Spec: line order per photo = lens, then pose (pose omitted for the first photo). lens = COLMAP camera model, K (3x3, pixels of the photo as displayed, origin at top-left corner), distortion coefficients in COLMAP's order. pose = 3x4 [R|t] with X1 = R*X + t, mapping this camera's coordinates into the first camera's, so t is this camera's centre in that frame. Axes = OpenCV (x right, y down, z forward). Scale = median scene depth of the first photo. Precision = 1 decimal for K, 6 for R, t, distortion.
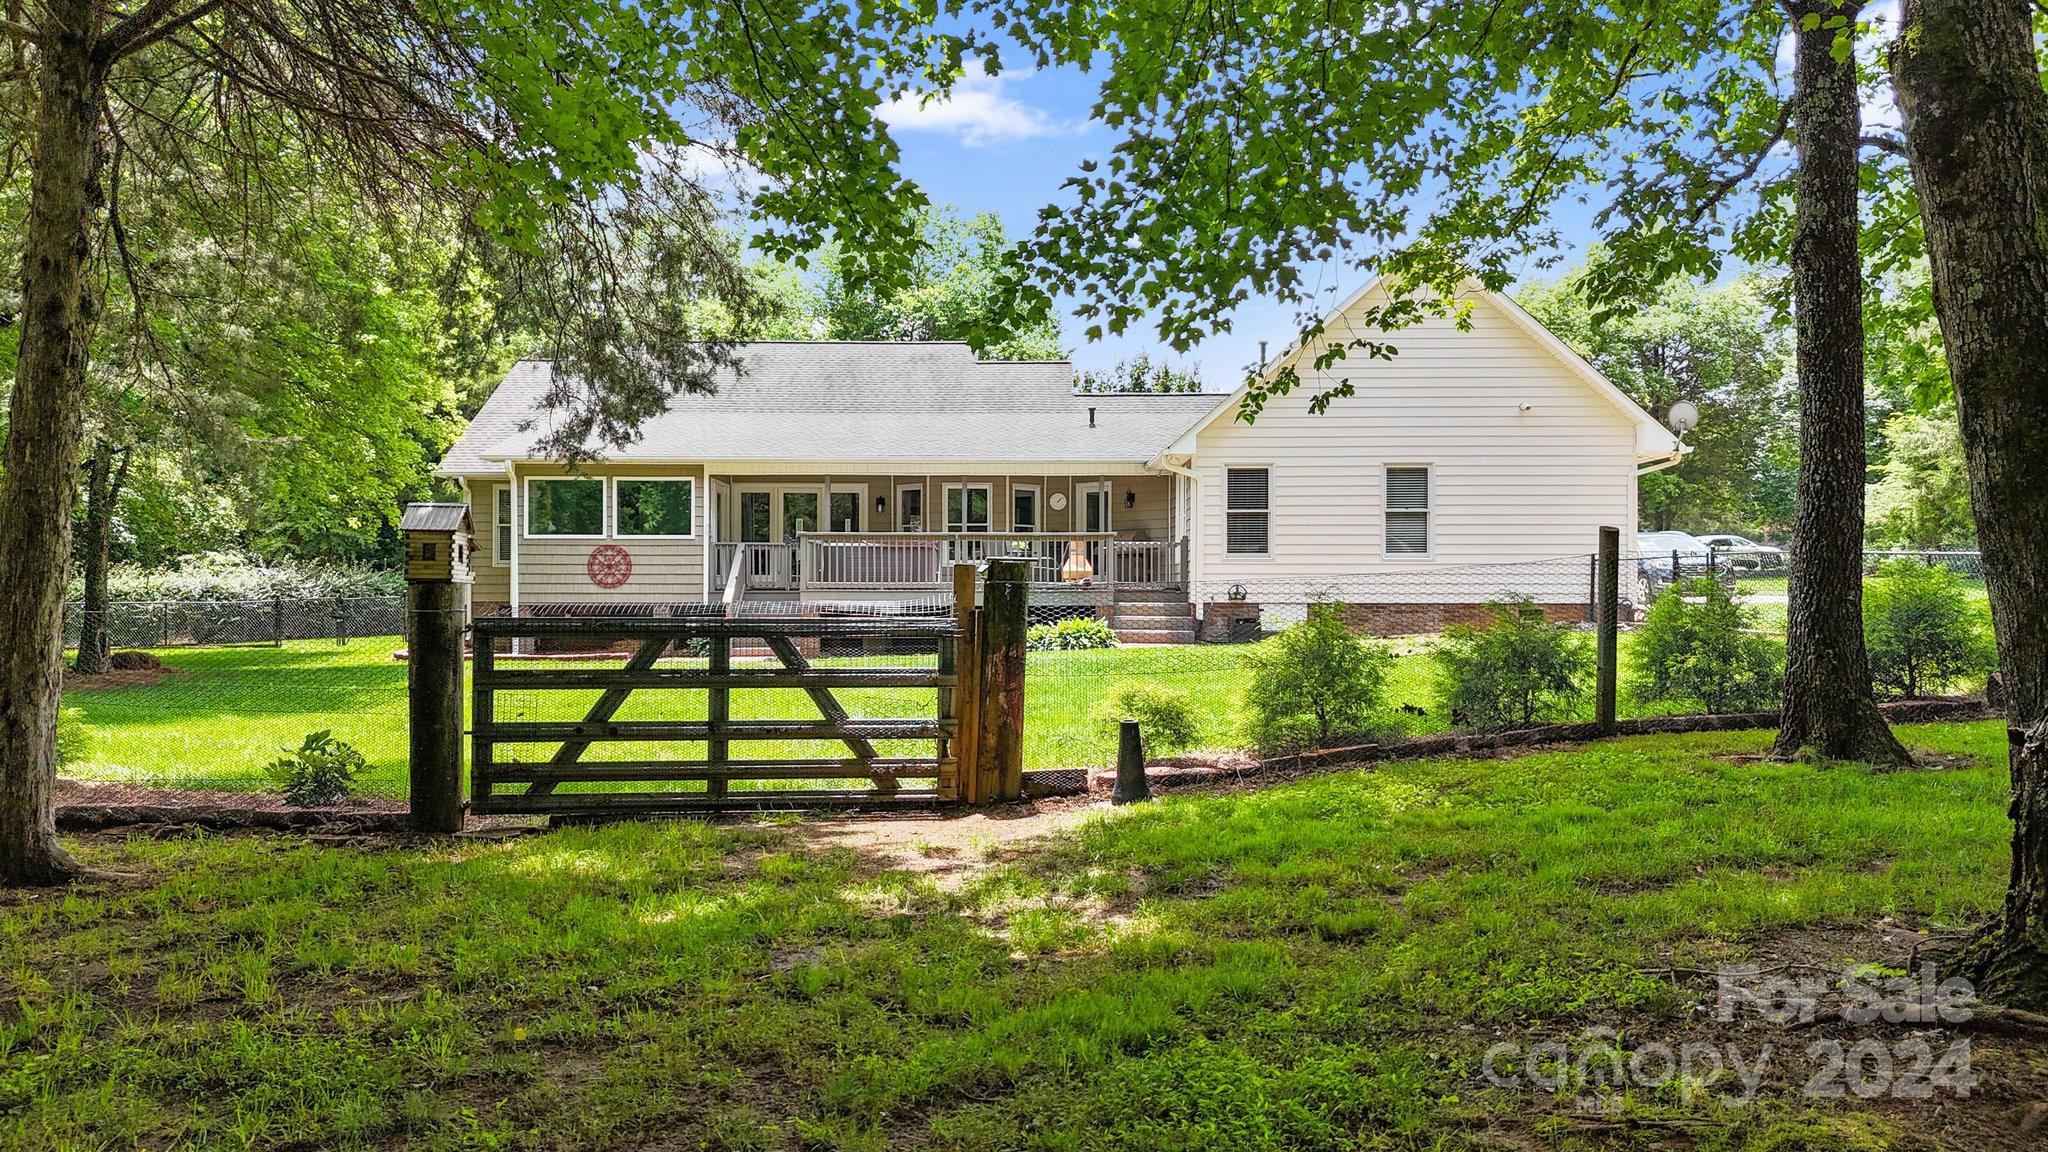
lens RADIAL K [[1550.7, 0, 1024.0], [0, 1550.7, 576.0], [0, 0, 1]] dist [0.117771, 0.000604]
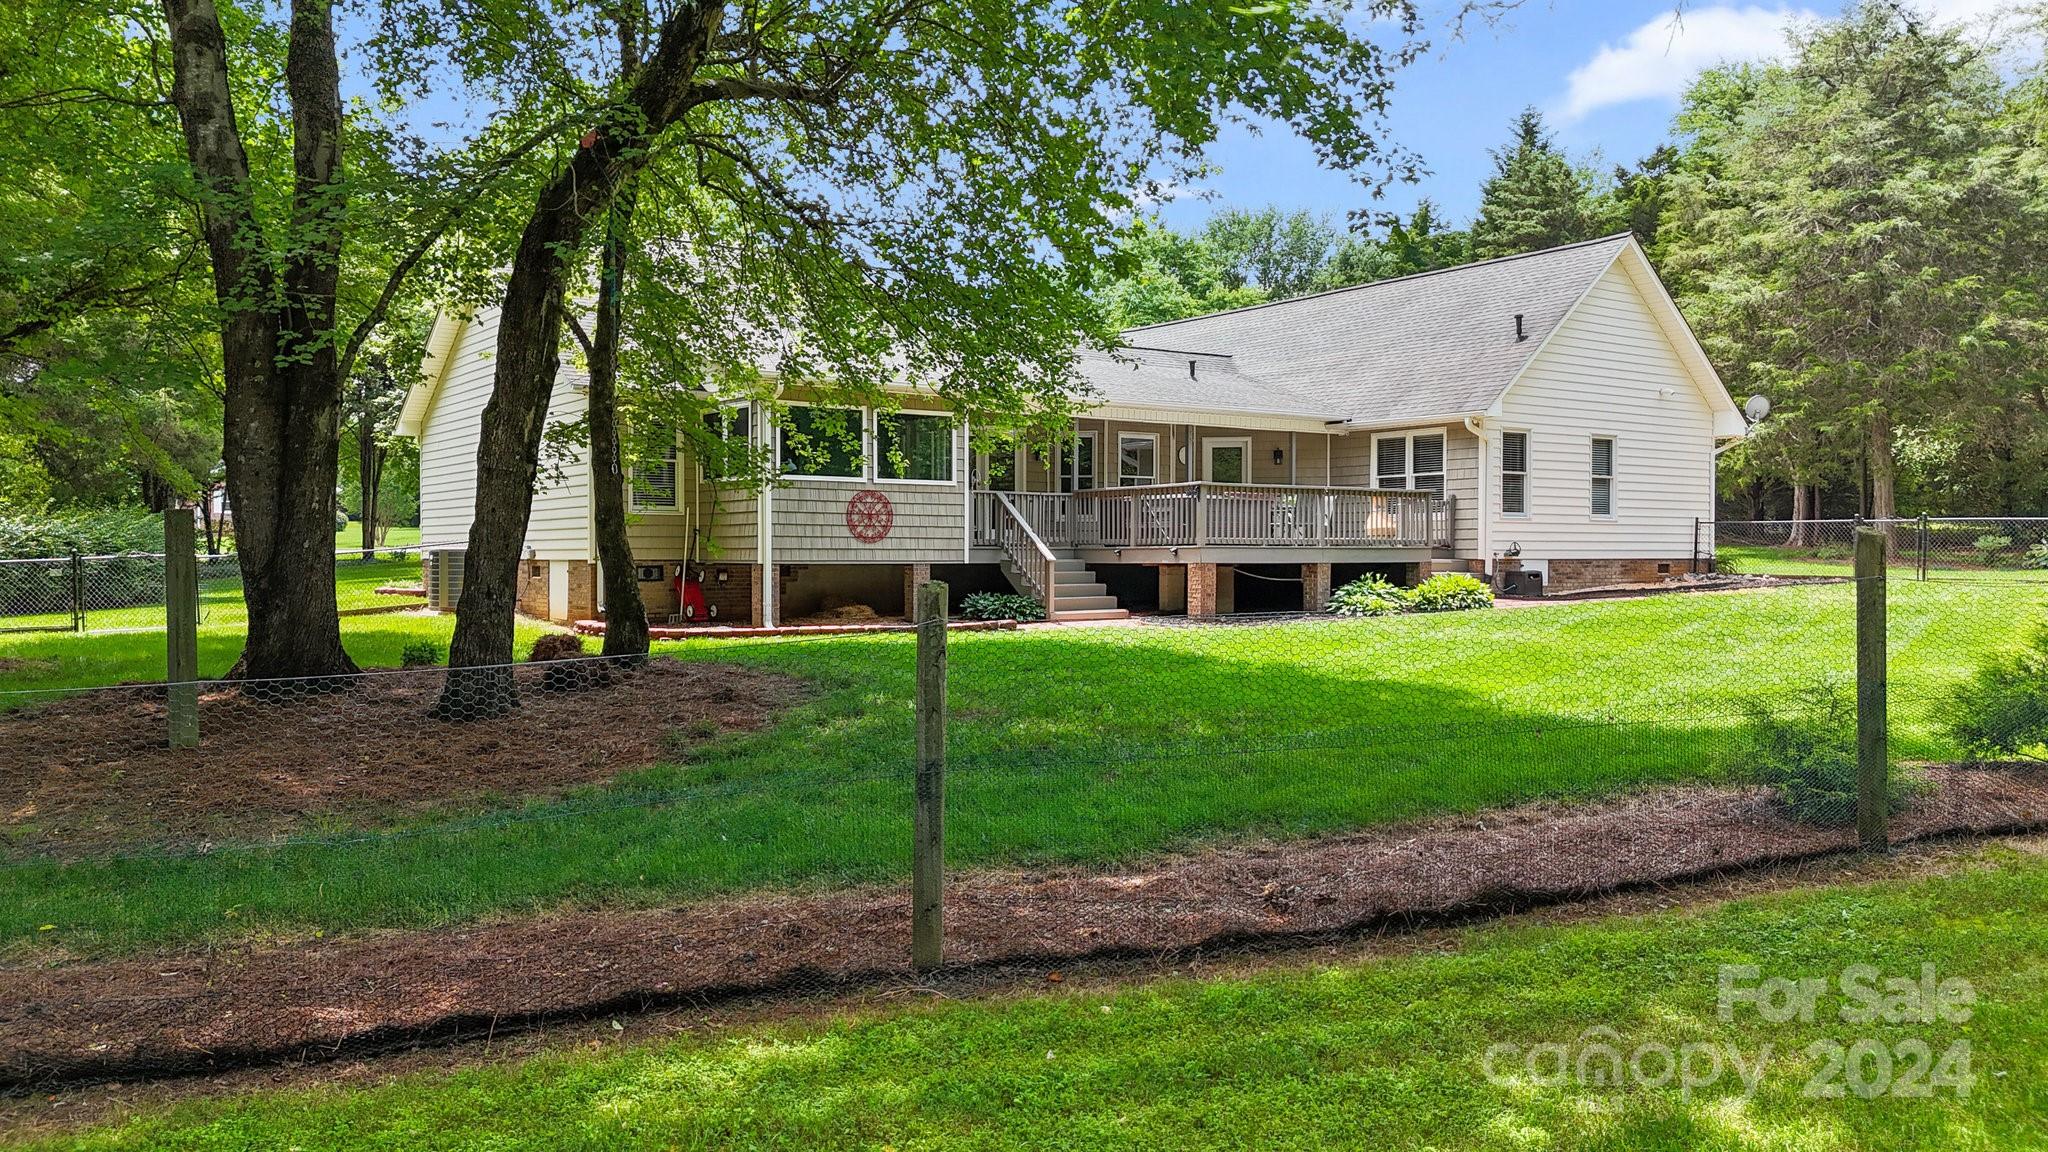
lens RADIAL K [[1549.4, 0, 1024.0], [0, 1549.4, 576.0], [0, 0, 1]] dist [0.009674, 0.001816]
pose [[0.811929, -0.008544, 0.583693, -0.672041], [-0.006337, 0.999705, 0.023448, 0.005531], [-0.583721, -0.022737, 0.811636, 0.296041]]
